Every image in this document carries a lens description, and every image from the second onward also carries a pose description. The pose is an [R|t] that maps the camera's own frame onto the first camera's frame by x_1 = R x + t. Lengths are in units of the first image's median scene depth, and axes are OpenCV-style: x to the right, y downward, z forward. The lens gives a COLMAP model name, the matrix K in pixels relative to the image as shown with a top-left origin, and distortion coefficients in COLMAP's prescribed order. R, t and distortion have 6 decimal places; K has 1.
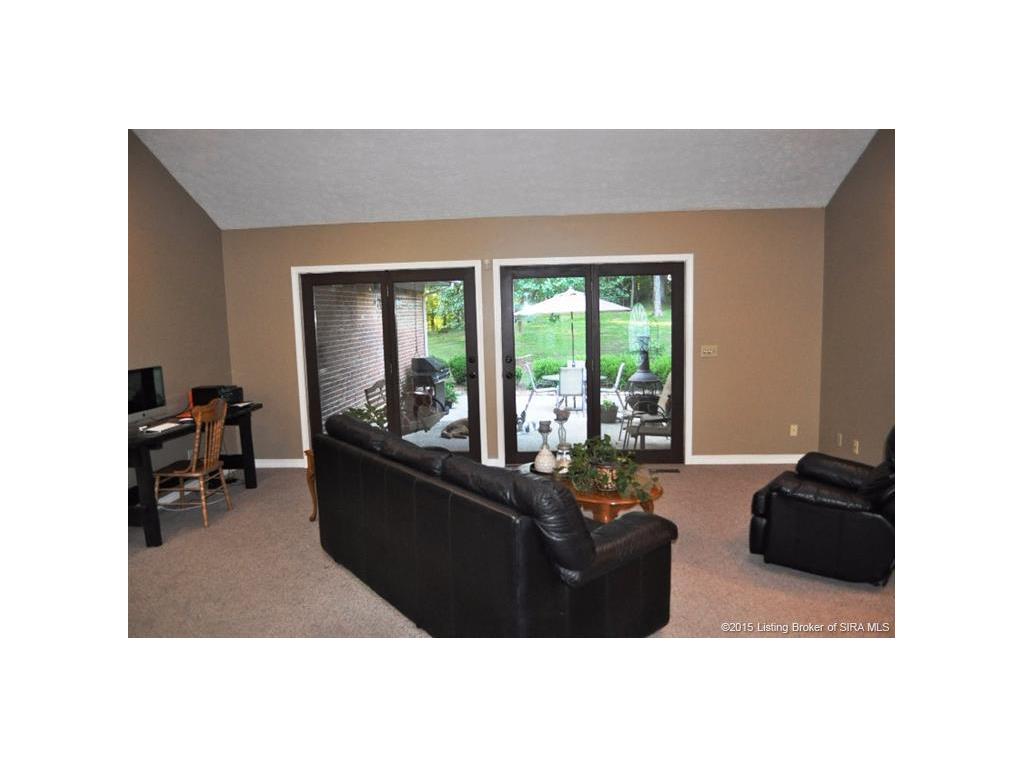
lens RADIAL K [[610.2, 0, 513.2], [0, 610.2, 387.3], [0, 0, 1]] dist [-0.065358, -0.005447]
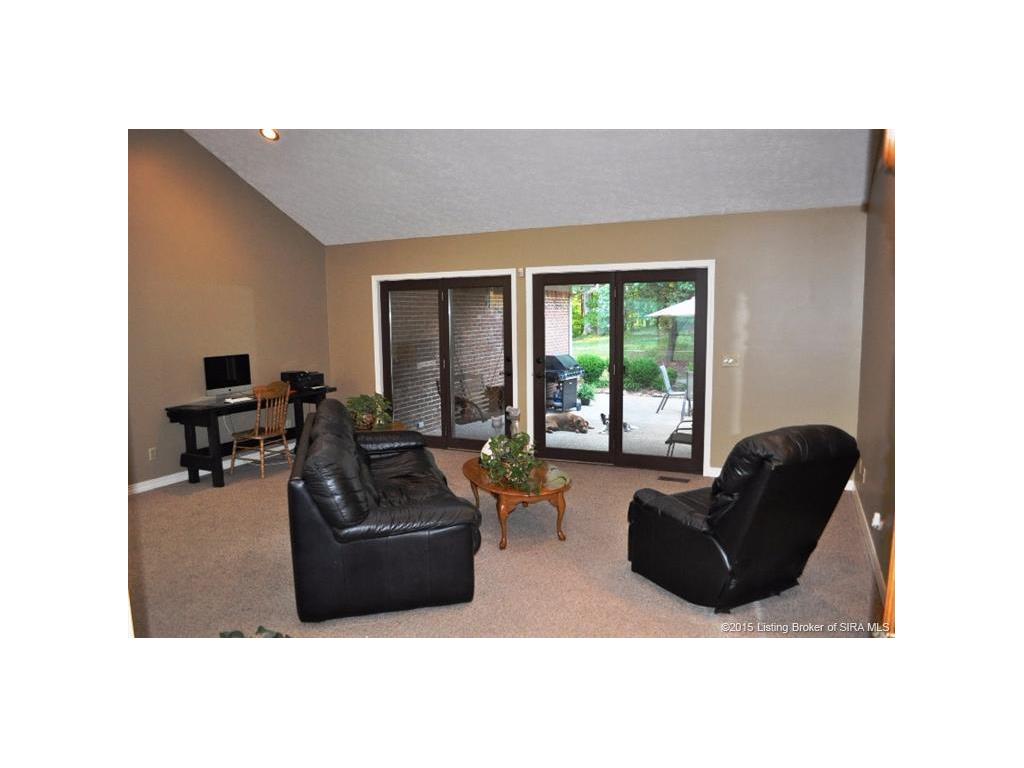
lens RADIAL K [[610.2, 0, 534.1], [0, 610.2, 381.2], [0, 0, 1]] dist [-0.065358, -0.005447]
pose [[0.933480, 0.053992, -0.354543, 0.376348], [-0.055808, 0.998428, 0.005110, -0.013863], [0.354261, 0.015016, 0.935026, -0.012274]]
